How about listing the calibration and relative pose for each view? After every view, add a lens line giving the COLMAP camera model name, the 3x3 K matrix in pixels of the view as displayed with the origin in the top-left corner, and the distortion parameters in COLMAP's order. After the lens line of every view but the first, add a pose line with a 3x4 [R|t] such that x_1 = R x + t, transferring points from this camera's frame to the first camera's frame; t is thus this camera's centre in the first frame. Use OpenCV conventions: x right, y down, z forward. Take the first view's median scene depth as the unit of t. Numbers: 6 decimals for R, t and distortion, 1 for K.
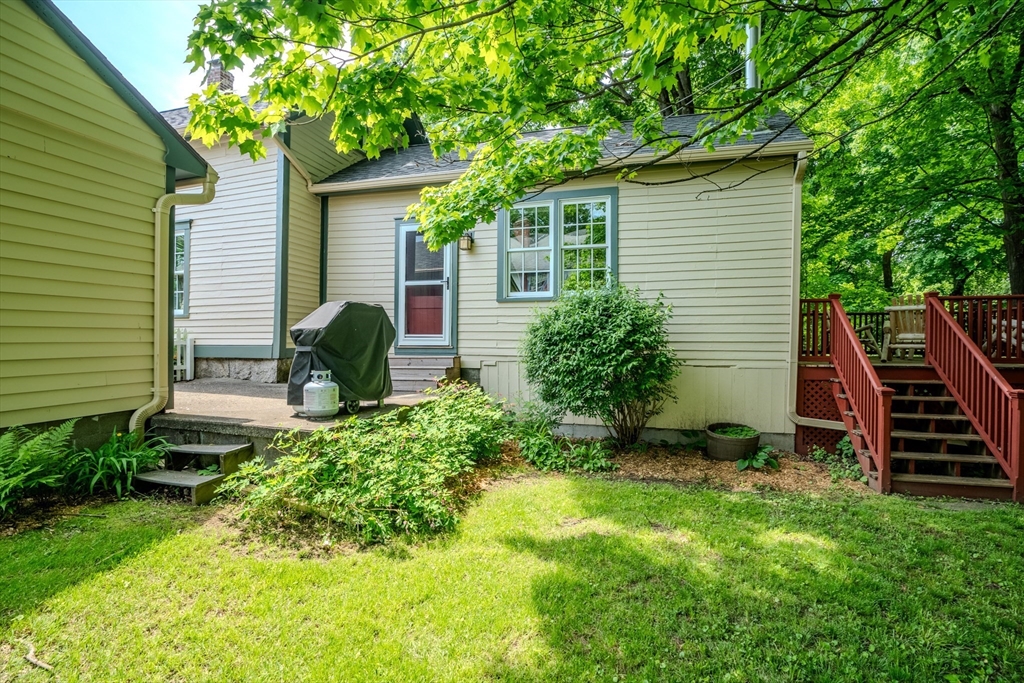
lens RADIAL K [[491.0, 0, 514.3], [0, 491.0, 335.8], [0, 0, 1]] dist [-0.042482, 0.000157]
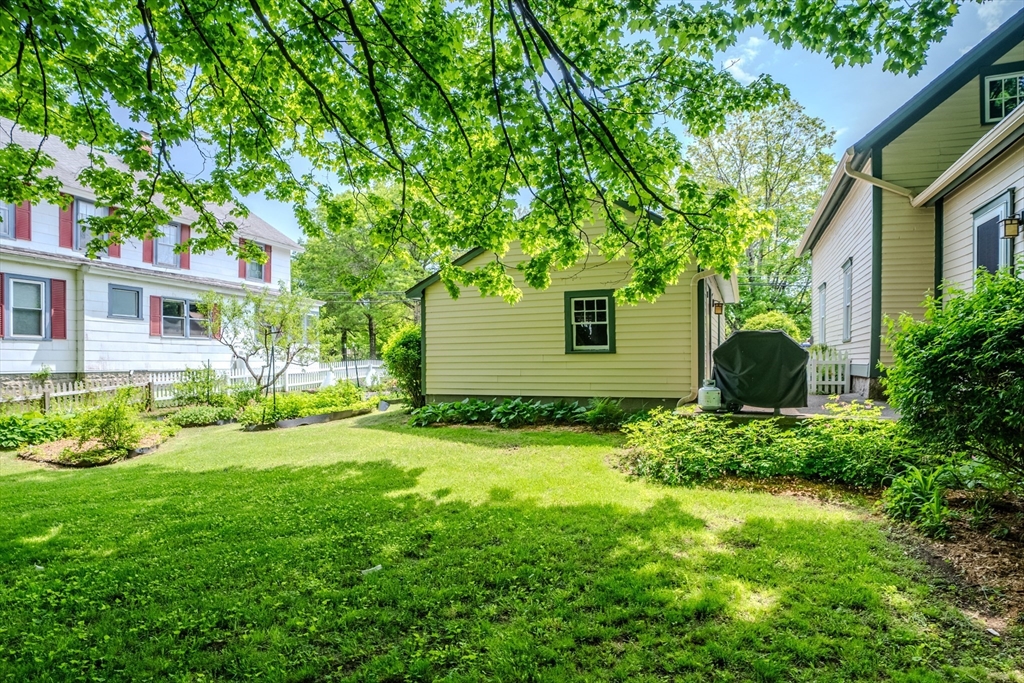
lens RADIAL K [[540.9, 0, 513.7], [0, 540.9, 365.4], [0, 0, 1]] dist [-0.002389, -0.000512]
pose [[-0.116956, 0.004870, -0.993125, 1.215404], [0.014392, 0.999891, 0.003208, 0.009472], [0.993033, -0.013918, -0.117013, 0.549257]]
